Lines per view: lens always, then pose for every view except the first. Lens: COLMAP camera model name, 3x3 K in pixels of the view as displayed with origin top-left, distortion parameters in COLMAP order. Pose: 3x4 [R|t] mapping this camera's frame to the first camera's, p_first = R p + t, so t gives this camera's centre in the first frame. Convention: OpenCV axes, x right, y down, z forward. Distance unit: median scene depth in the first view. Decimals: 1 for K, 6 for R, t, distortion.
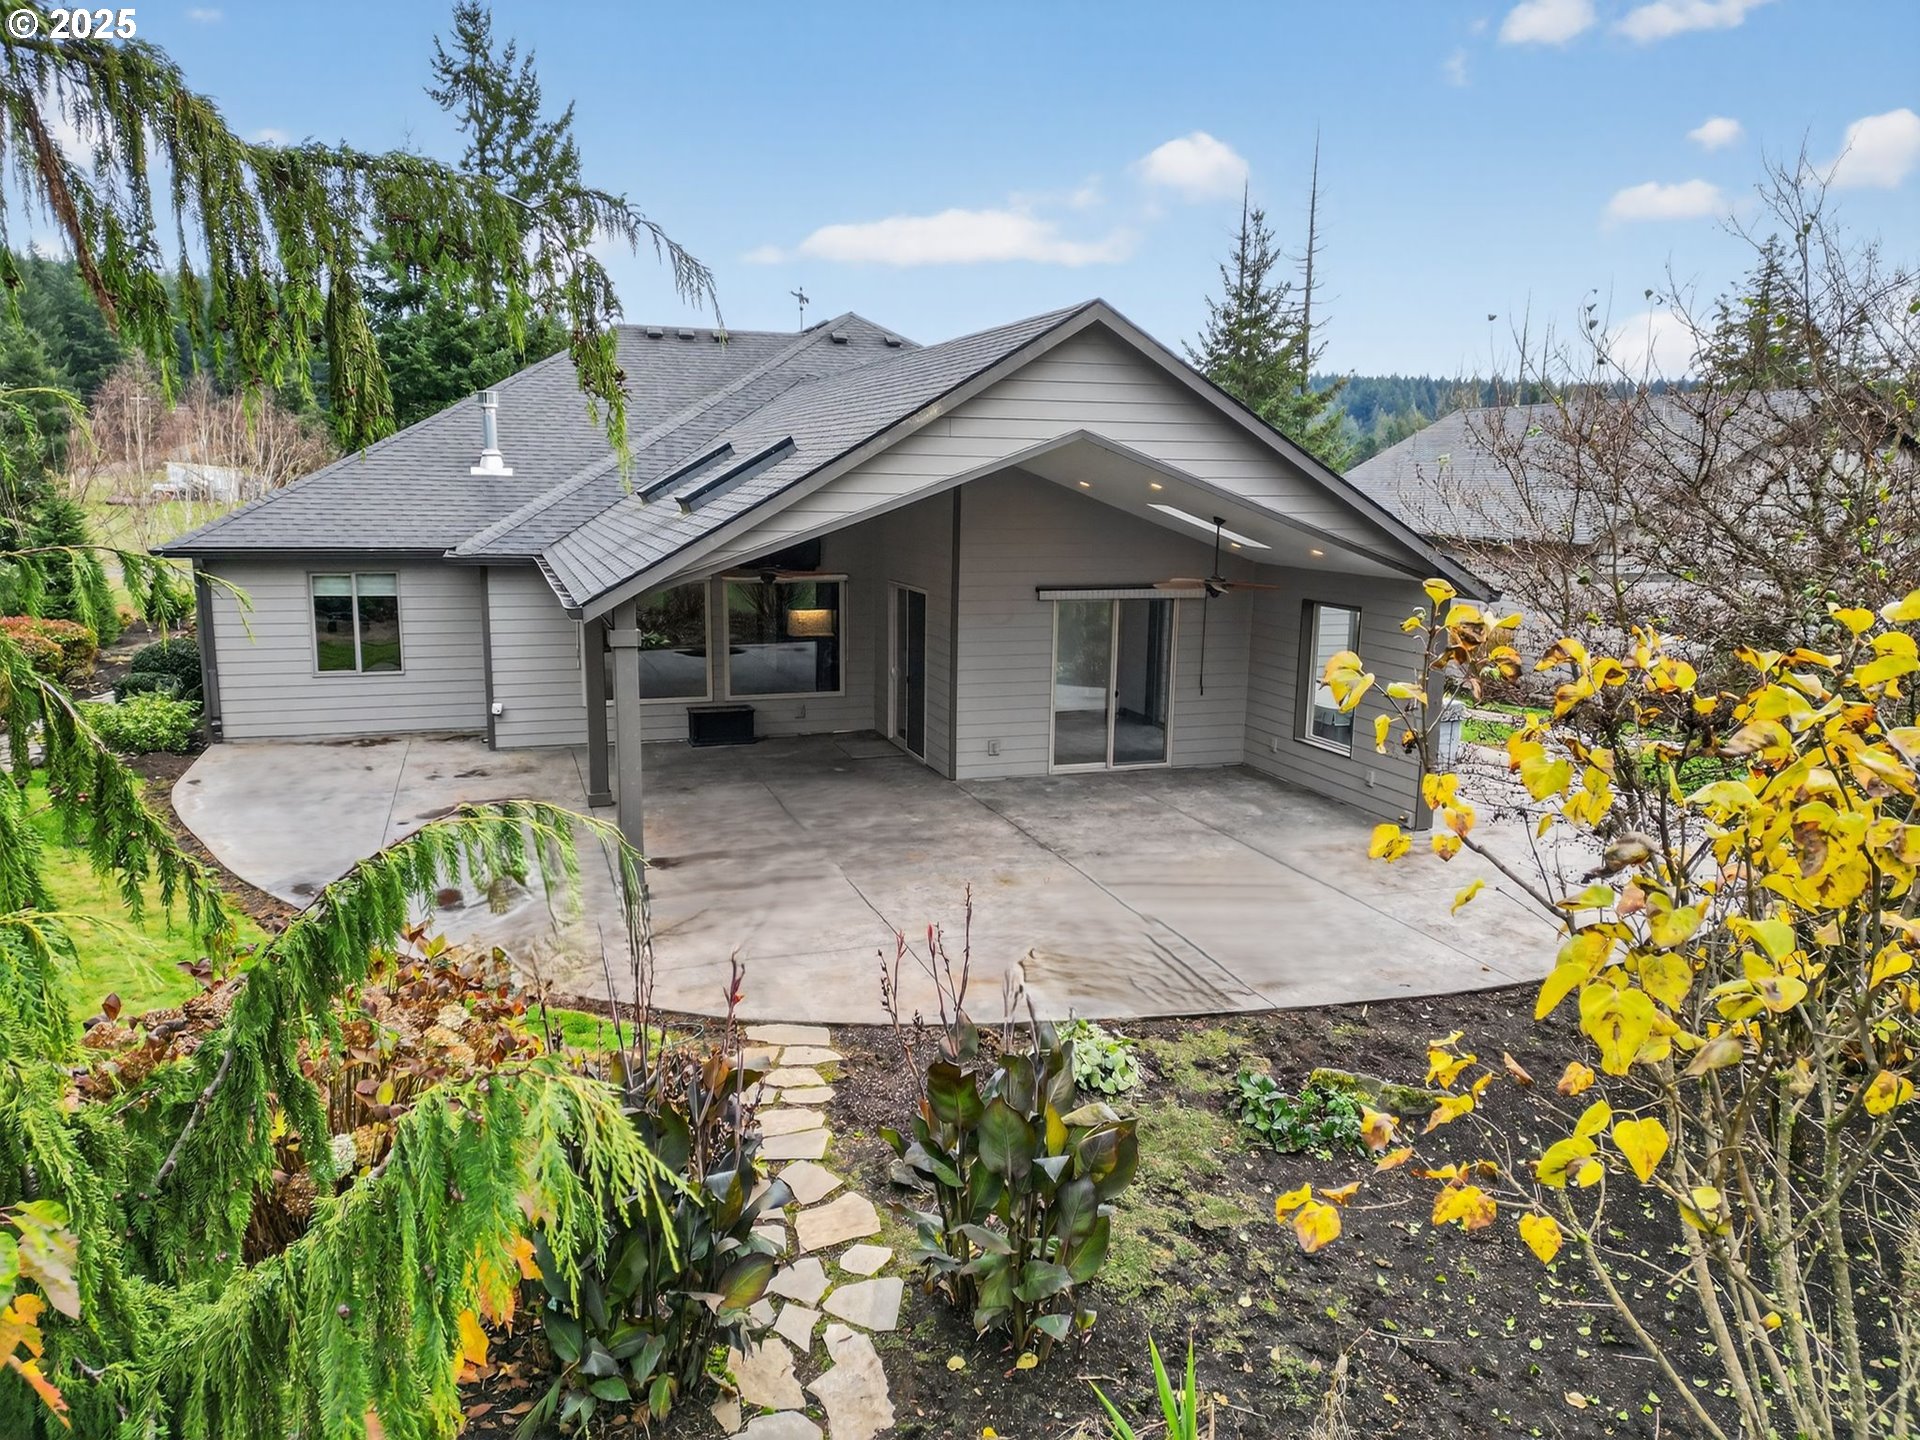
lens RADIAL K [[1334.0, 0, 952.3], [0, 1334.0, 710.8], [0, 0, 1]] dist [0.058588, -0.001805]
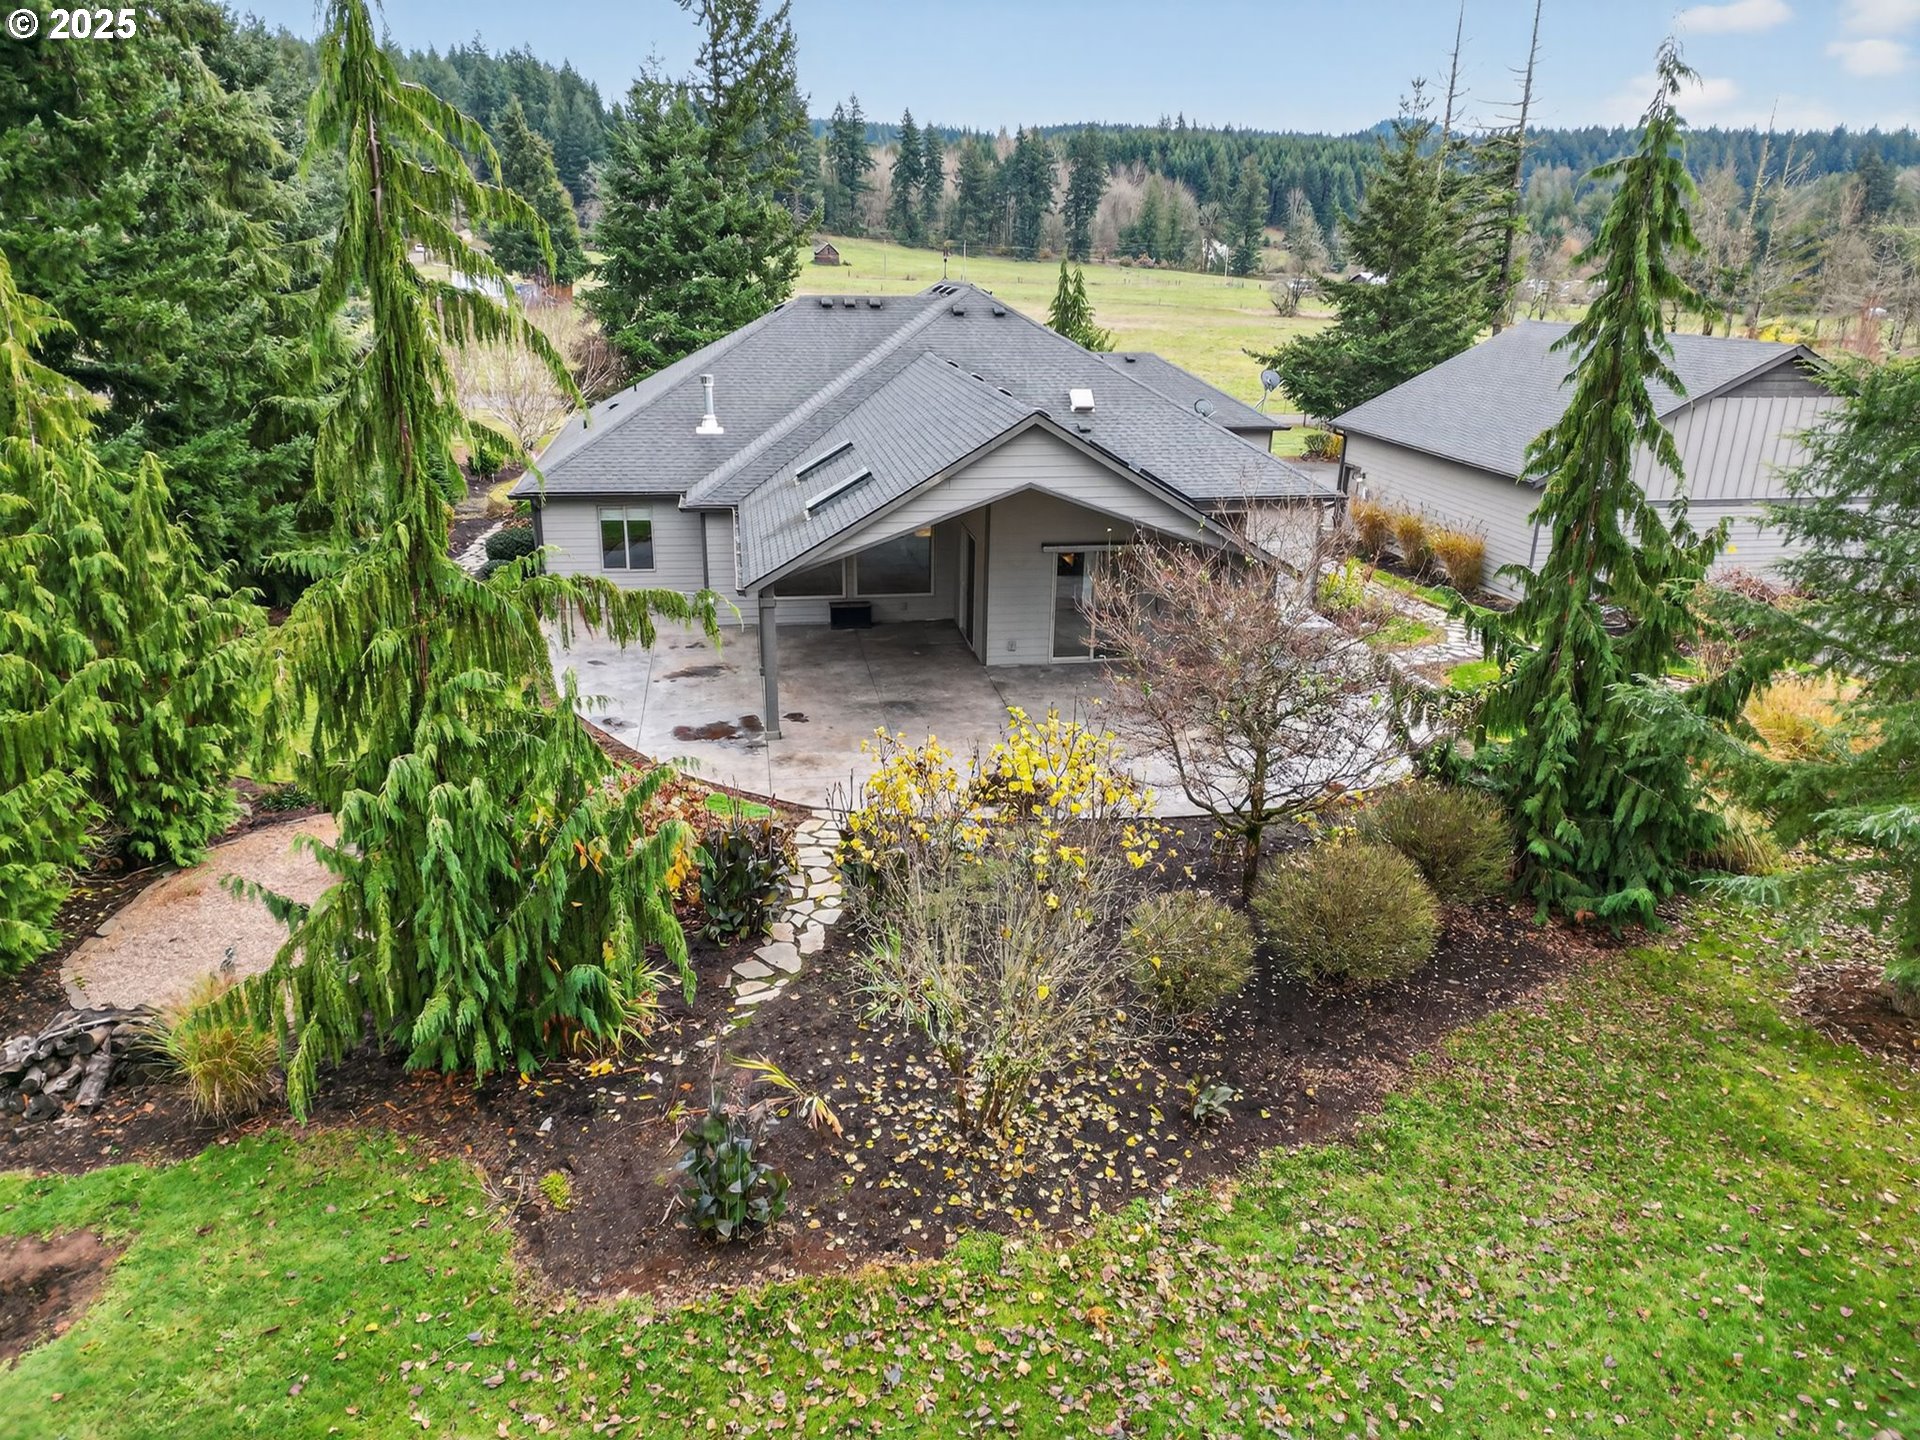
lens RADIAL K [[1334.0, 0, 952.3], [0, 1334.0, 710.8], [0, 0, 1]] dist [0.058588, -0.001805]
pose [[0.985363, 0.054587, -0.161496, 0.192993], [-0.028423, 0.986694, 0.160087, -0.127932], [0.168085, -0.153154, 0.973802, -0.481552]]
